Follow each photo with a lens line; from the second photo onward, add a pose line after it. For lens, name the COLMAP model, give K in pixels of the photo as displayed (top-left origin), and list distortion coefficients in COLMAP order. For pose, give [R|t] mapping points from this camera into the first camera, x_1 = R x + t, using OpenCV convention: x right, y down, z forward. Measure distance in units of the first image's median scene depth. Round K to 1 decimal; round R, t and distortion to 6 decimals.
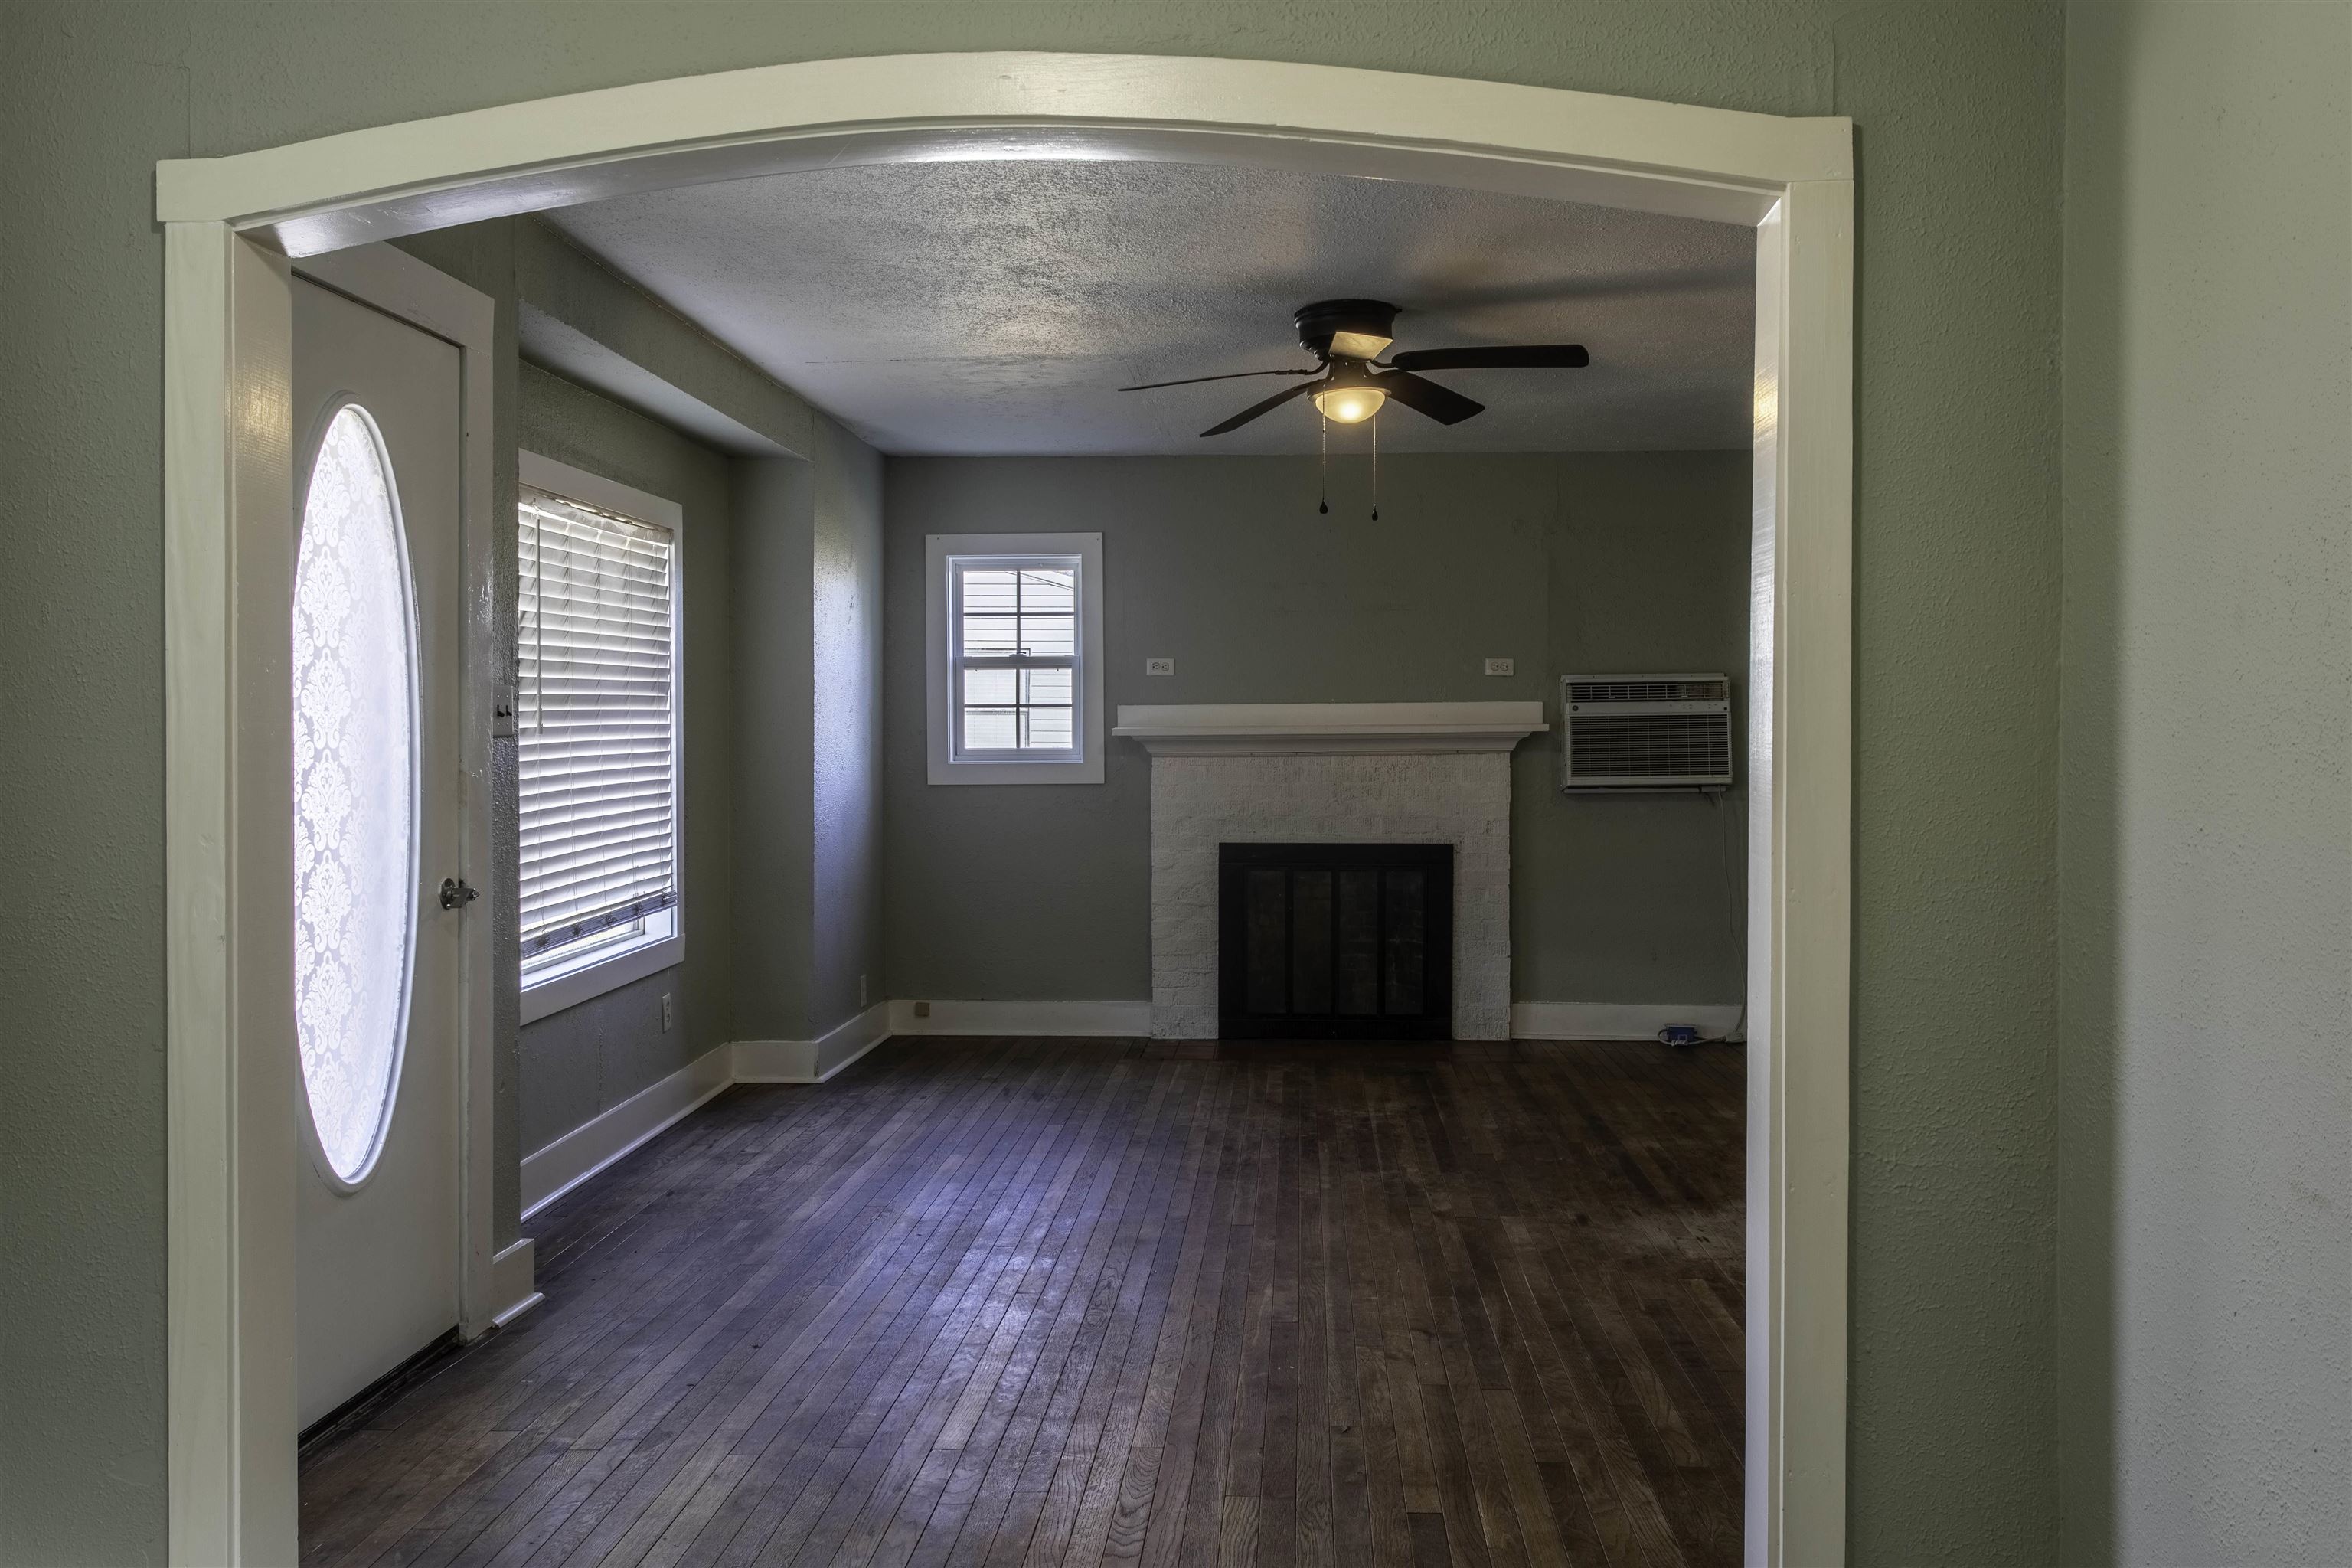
lens RADIAL K [[1977.7, 0, 1196.7], [0, 1977.7, 759.3], [0, 0, 1]] dist [0.013744, -0.002475]
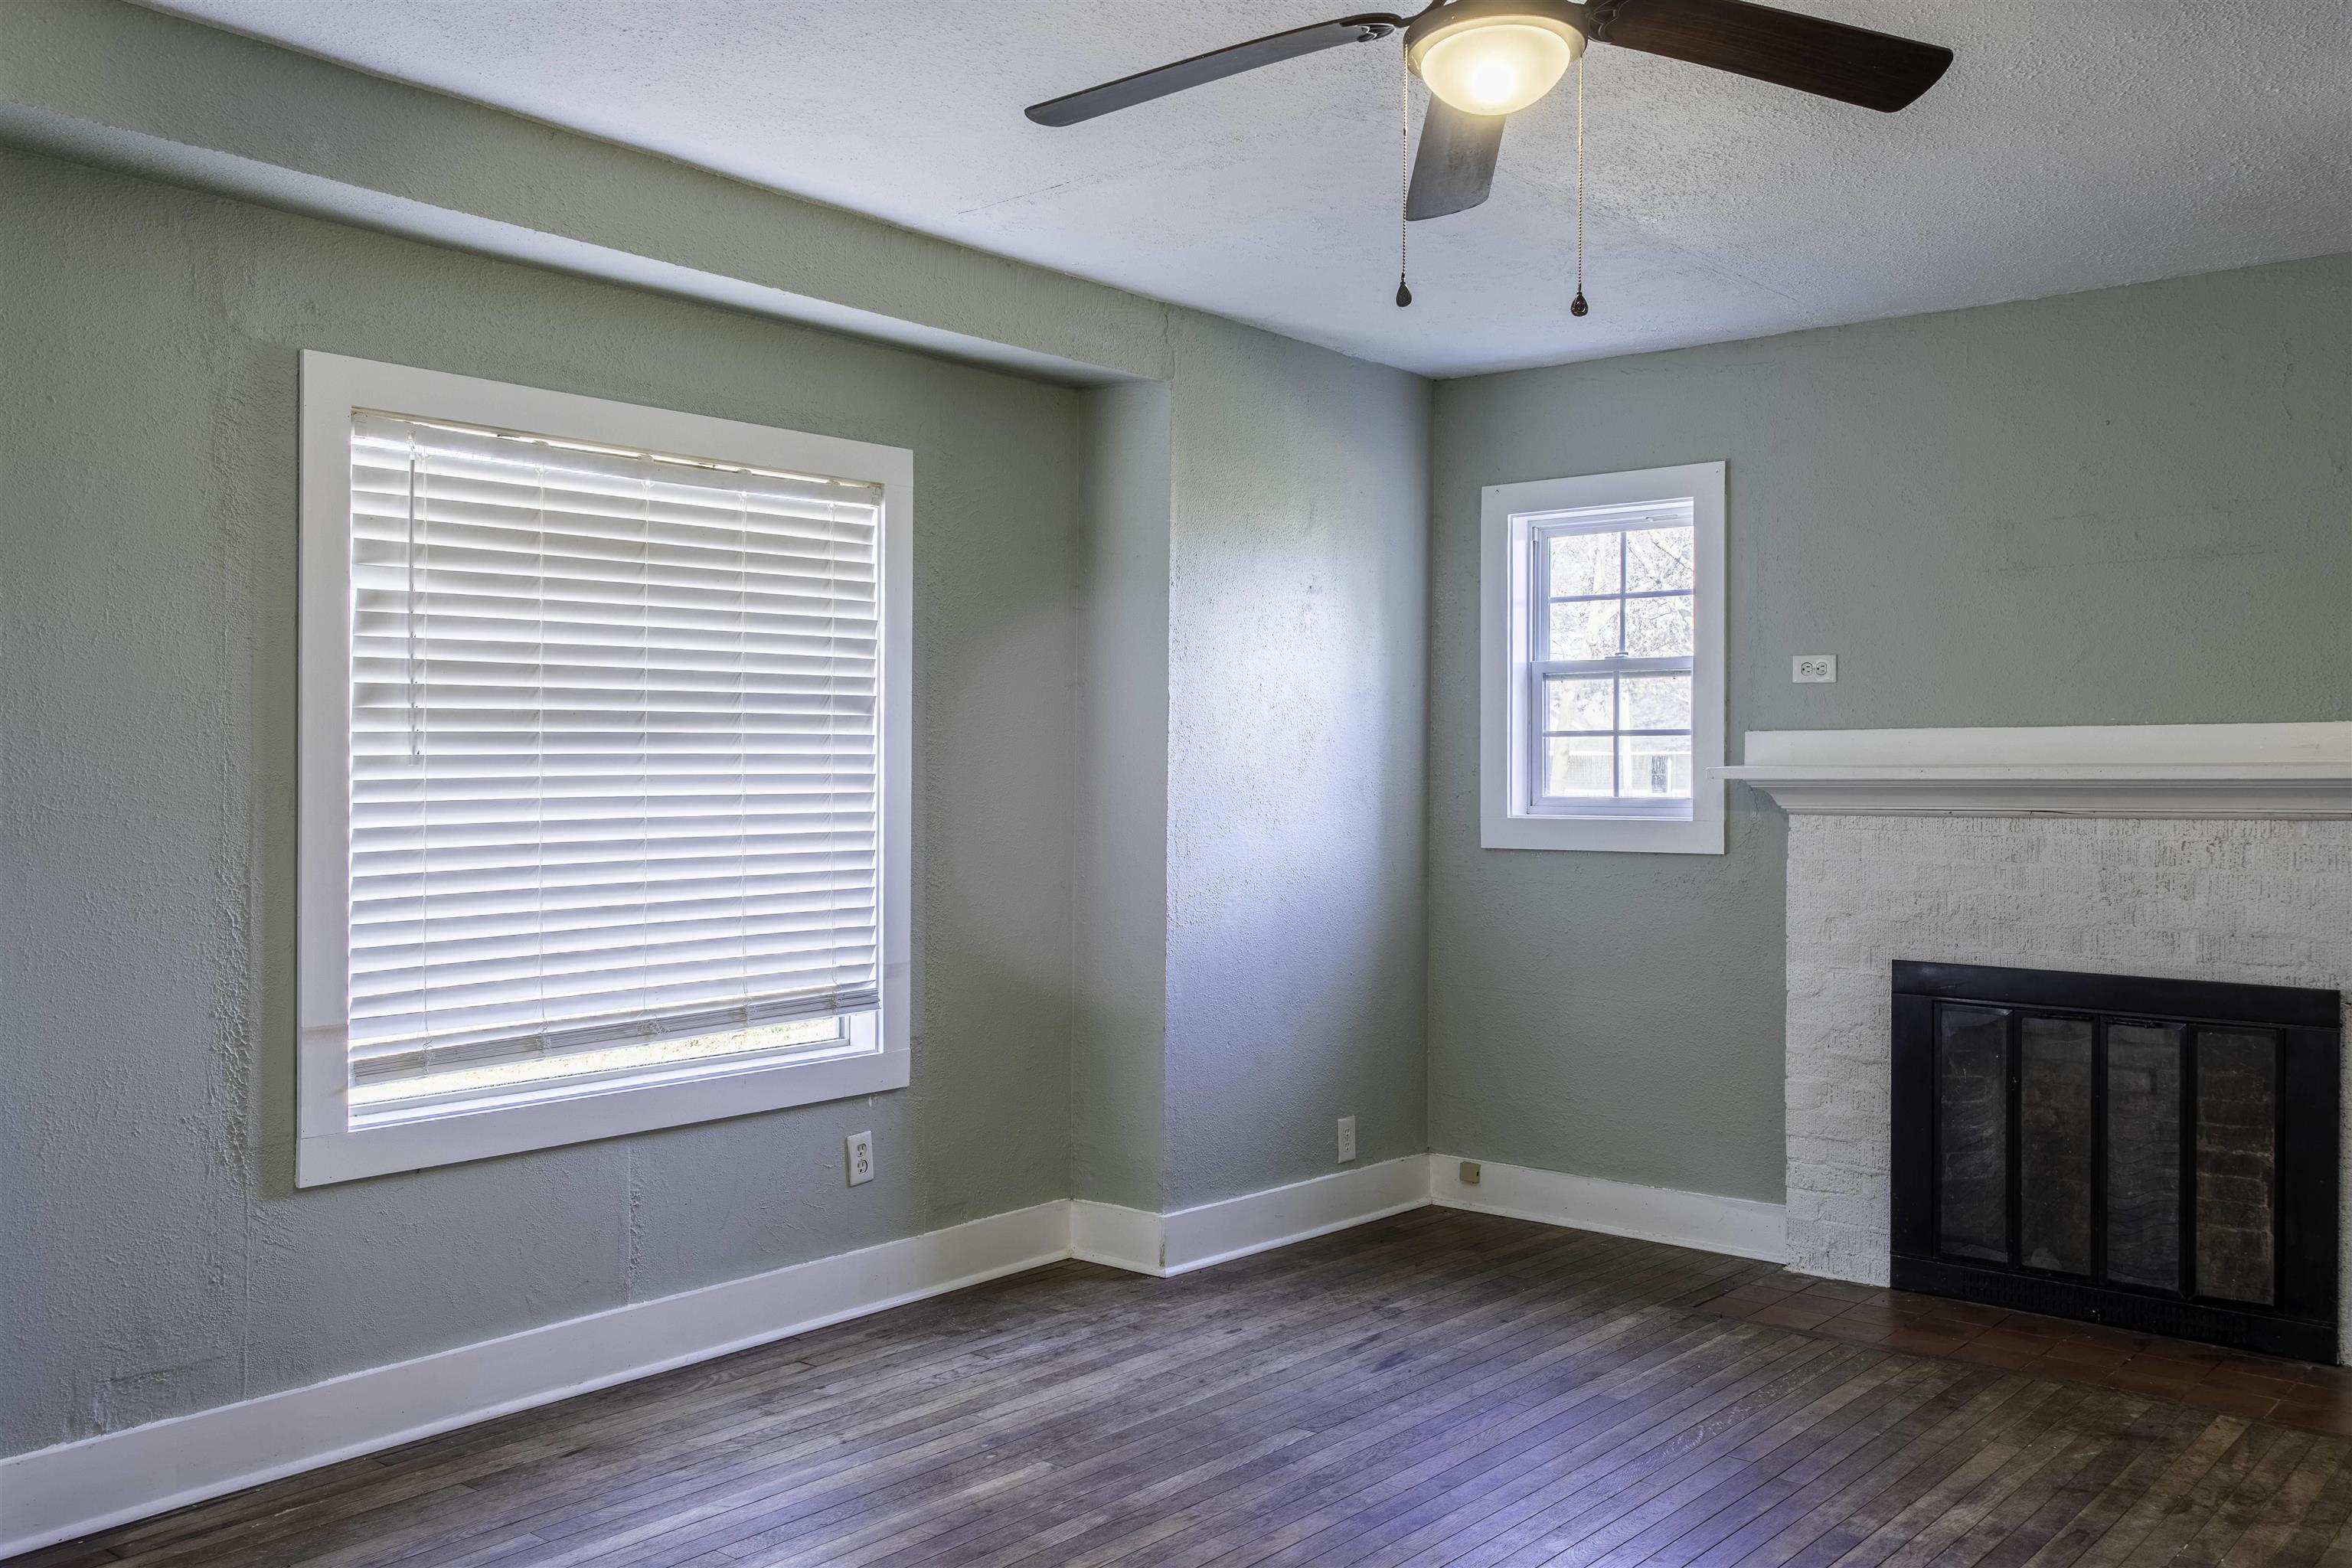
lens RADIAL K [[1977.7, 0, 1181.1], [0, 1977.7, 766.0], [0, 0, 1]] dist [0.013744, -0.002475]
pose [[0.794921, 0.005154, -0.606691, 0.292203], [-0.016749, 0.999769, -0.013453, -0.006799], [0.606482, 0.020856, 0.794824, 0.561263]]
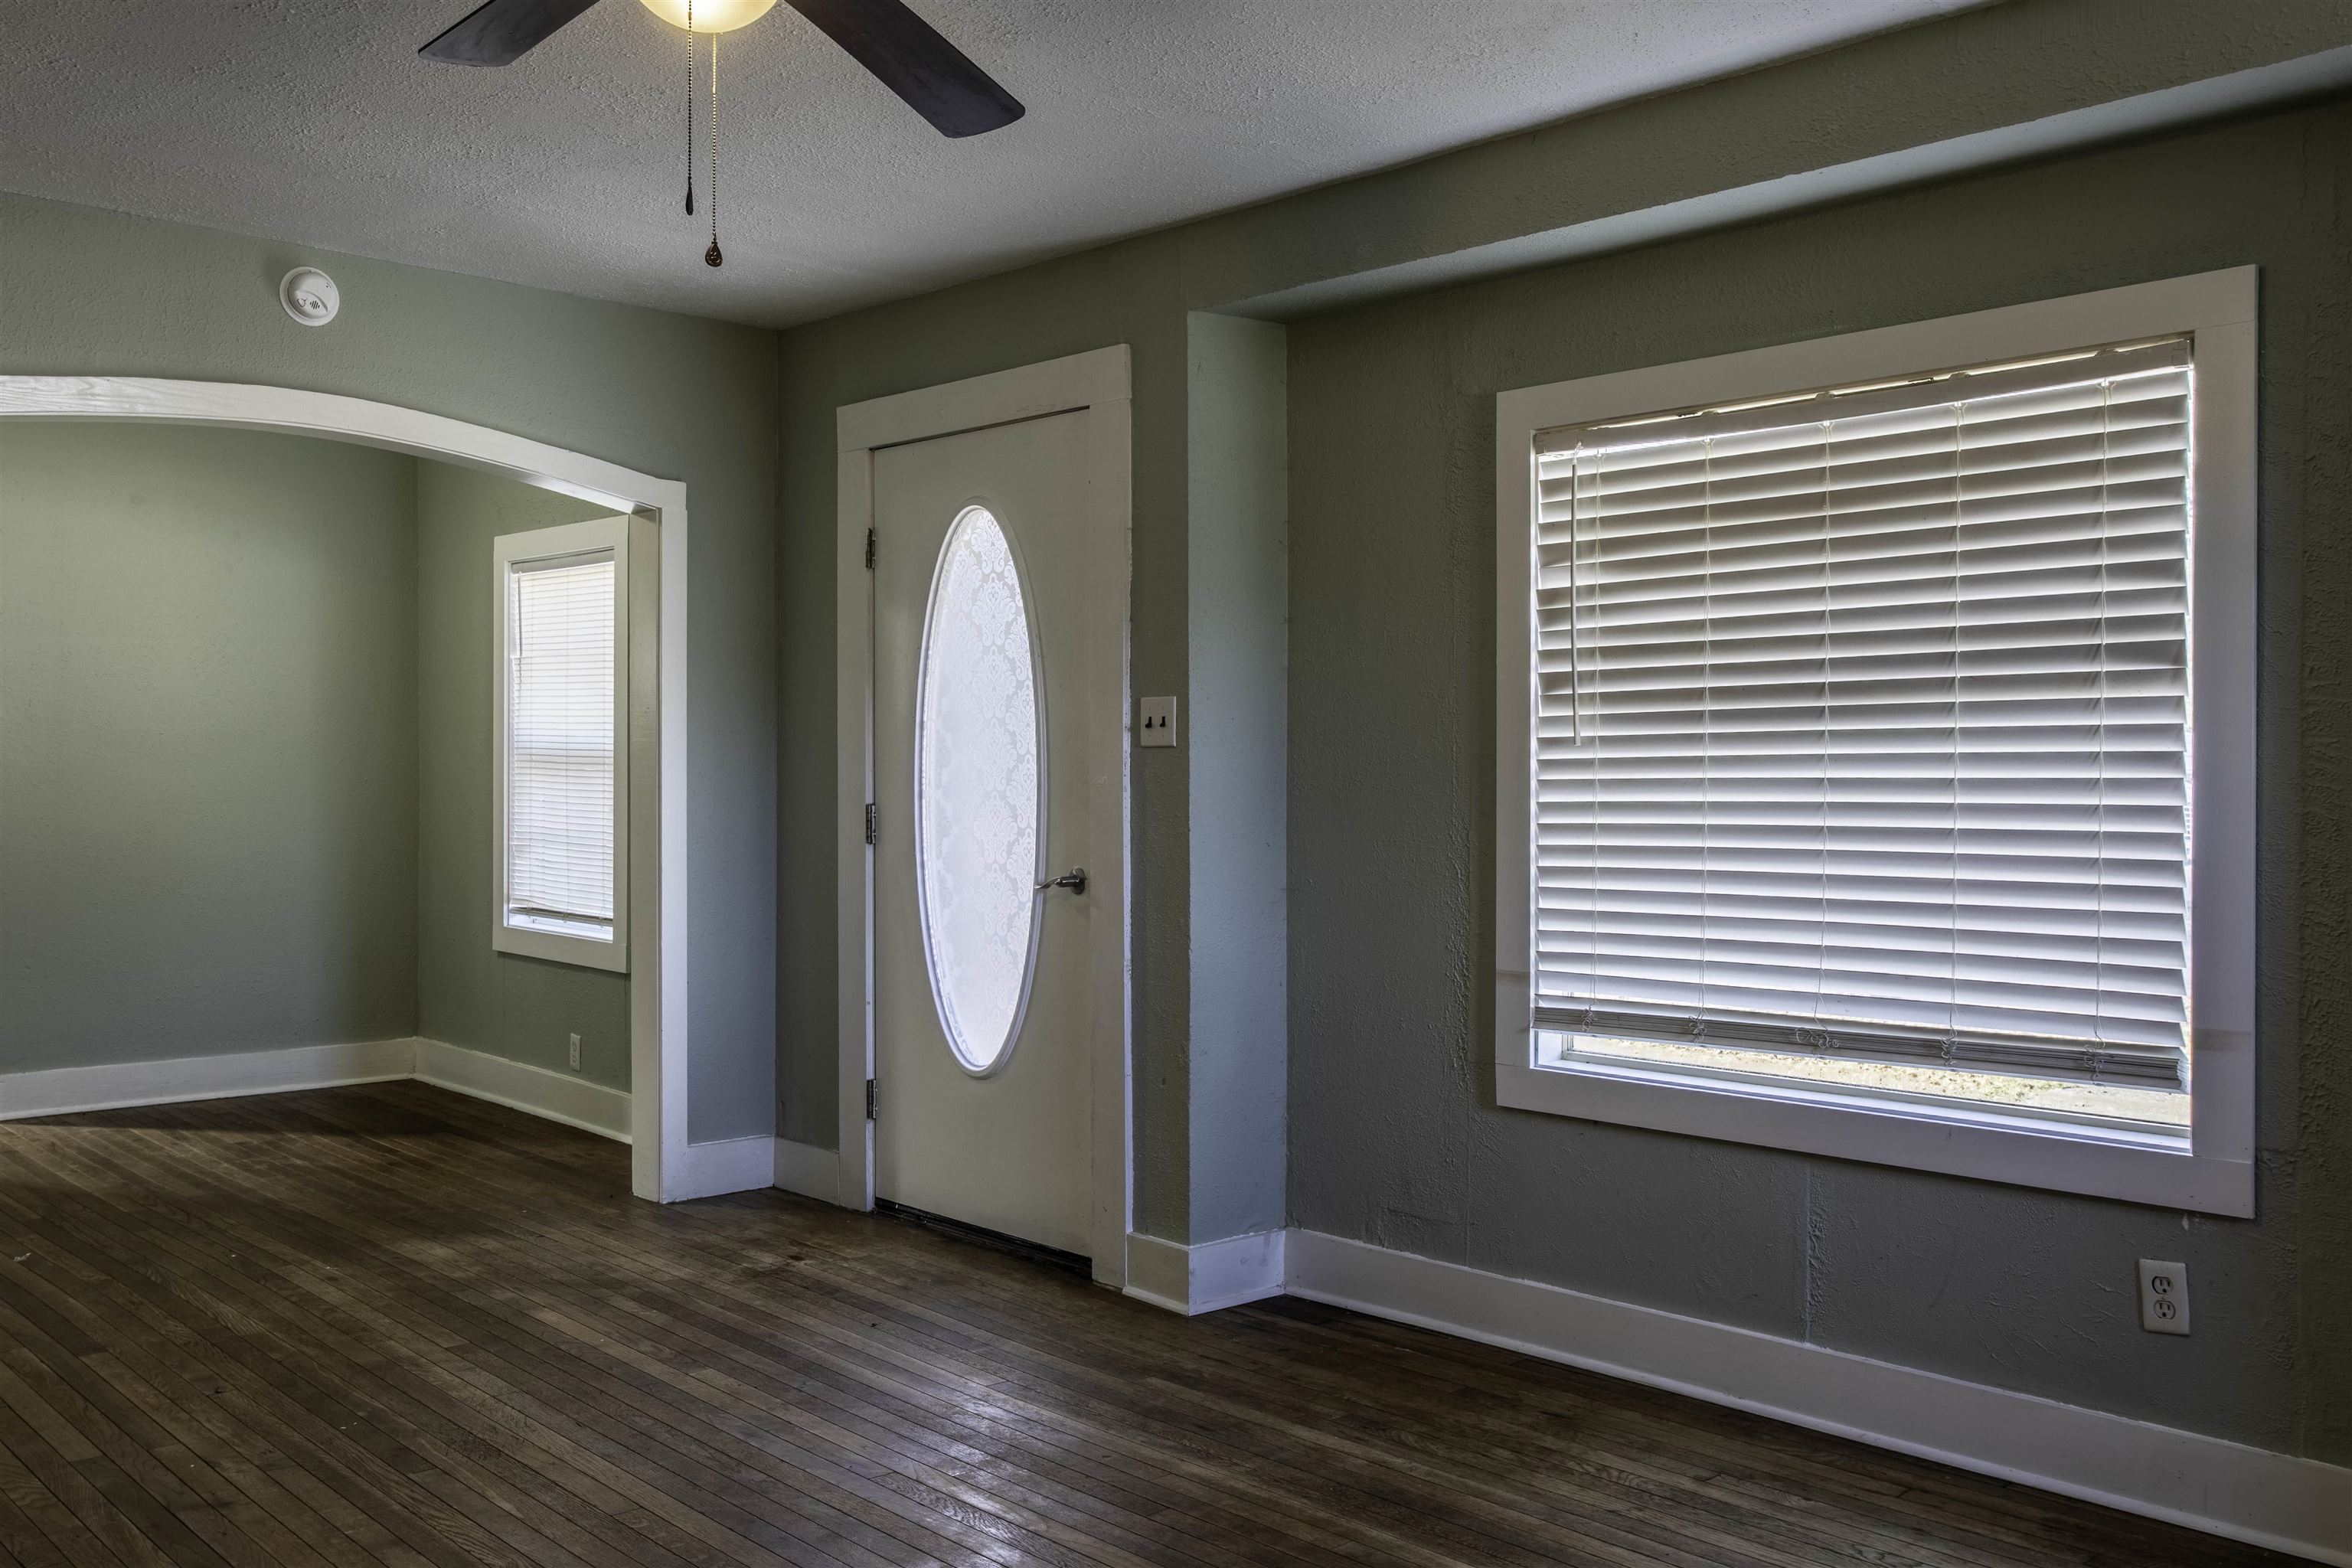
lens RADIAL K [[1977.7, 0, 1156.4], [0, 1977.7, 791.2], [0, 0, 1]] dist [0.013744, -0.002475]
pose [[-0.689481, 0.006157, -0.724278, 0.312059], [-0.016963, 0.999552, 0.024645, -0.010179], [0.724105, 0.029278, -0.689068, 1.309866]]
